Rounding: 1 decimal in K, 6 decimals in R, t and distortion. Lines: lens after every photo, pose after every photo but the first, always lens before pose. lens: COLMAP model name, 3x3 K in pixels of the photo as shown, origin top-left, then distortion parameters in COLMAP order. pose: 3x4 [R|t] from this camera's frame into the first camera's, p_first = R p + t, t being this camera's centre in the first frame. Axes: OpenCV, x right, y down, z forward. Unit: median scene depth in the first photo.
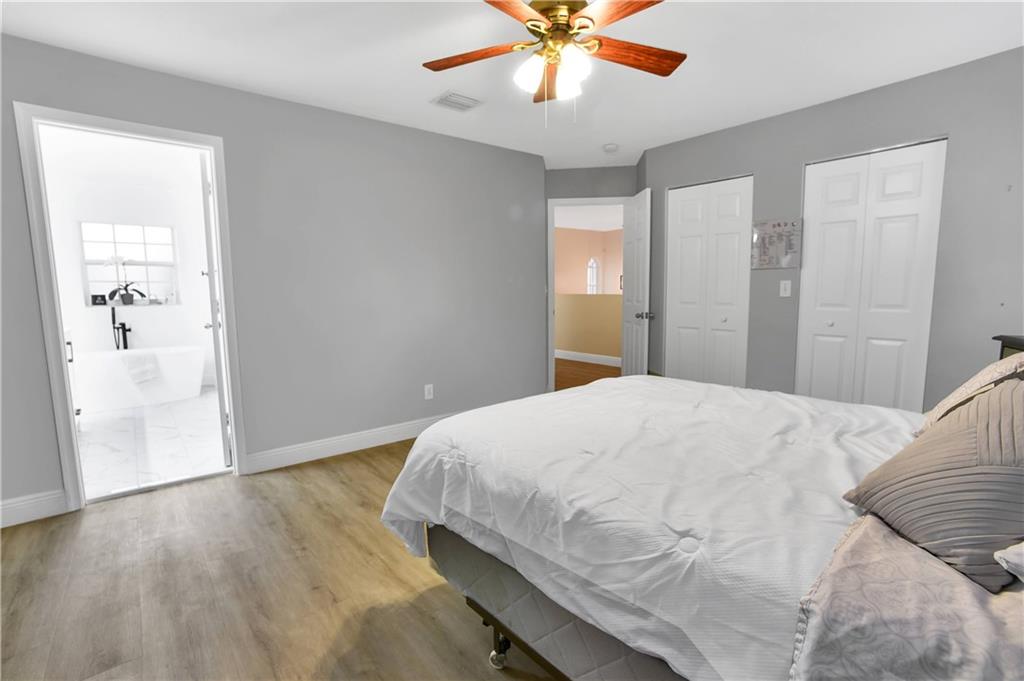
lens RADIAL K [[484.0, 0, 512.0], [0, 484.0, 340.5], [0, 0, 1]] dist [0.003040, 0.000423]
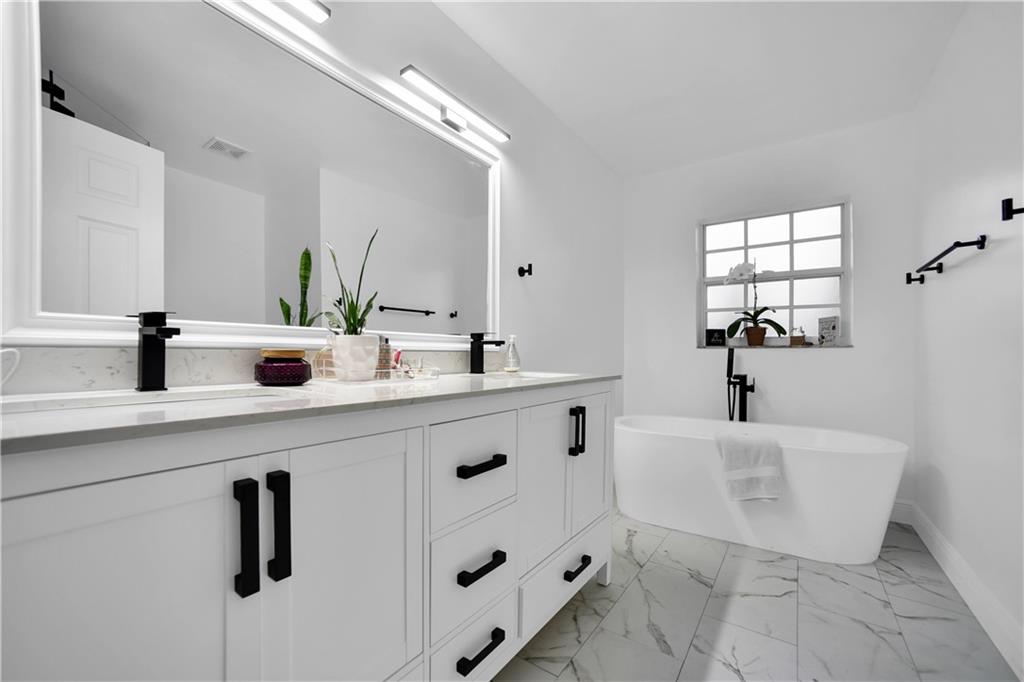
lens RADIAL K [[427.6, 0, 512.0], [0, 427.6, 341.0], [0, 0, 1]] dist [0.000193, 0.000076]
pose [[0.286871, -0.019051, -0.957780, -0.388626], [-0.118923, 0.991360, -0.055338, -0.016217], [0.950559, 0.129776, 0.282127, 0.585654]]
